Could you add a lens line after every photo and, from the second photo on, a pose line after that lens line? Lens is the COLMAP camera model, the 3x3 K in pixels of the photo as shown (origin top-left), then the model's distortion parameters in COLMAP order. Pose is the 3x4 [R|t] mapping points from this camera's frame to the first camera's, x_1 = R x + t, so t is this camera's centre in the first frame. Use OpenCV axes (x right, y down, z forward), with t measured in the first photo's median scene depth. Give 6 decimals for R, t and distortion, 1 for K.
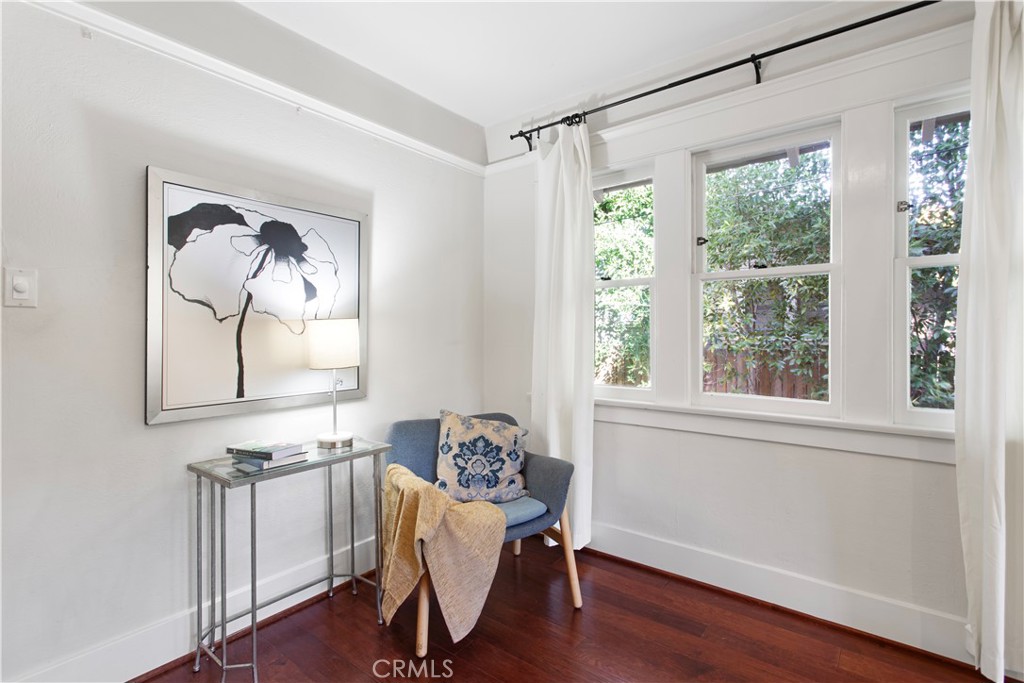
lens RADIAL K [[480.4, 0, 510.0], [0, 480.4, 336.3], [0, 0, 1]] dist [0.000155, 0.000009]
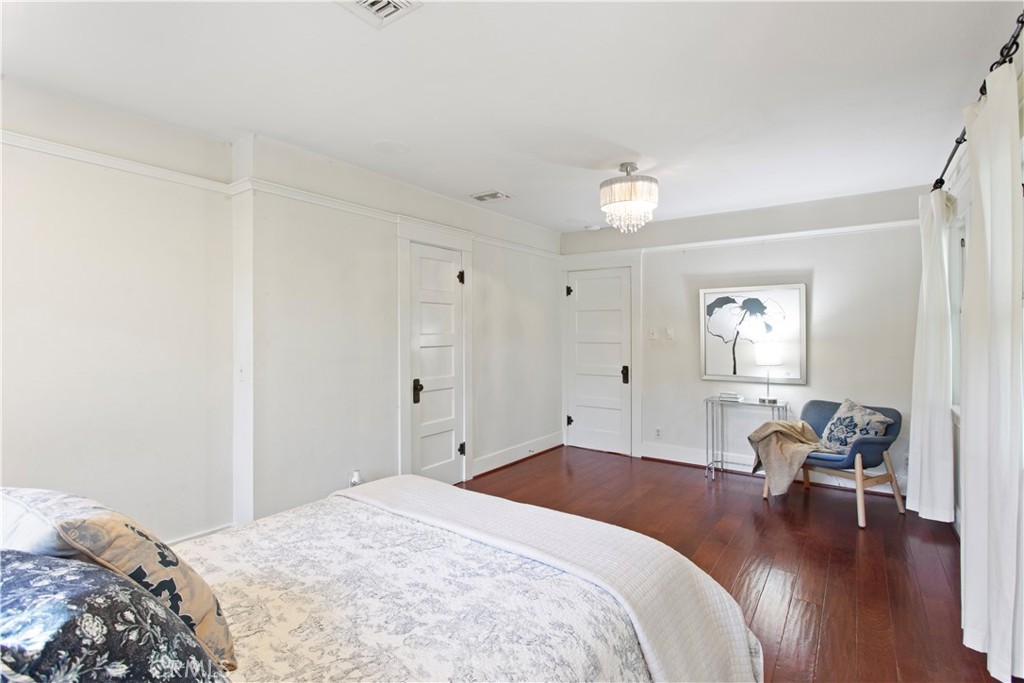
lens RADIAL K [[480.4, 0, 510.0], [0, 480.4, 336.3], [0, 0, 1]] dist [0.000155, 0.000009]
pose [[0.061102, 0.006635, -0.998109, 1.733468], [-0.005195, 0.999966, 0.006330, -0.071551], [0.998118, 0.004799, 0.061135, -0.265637]]
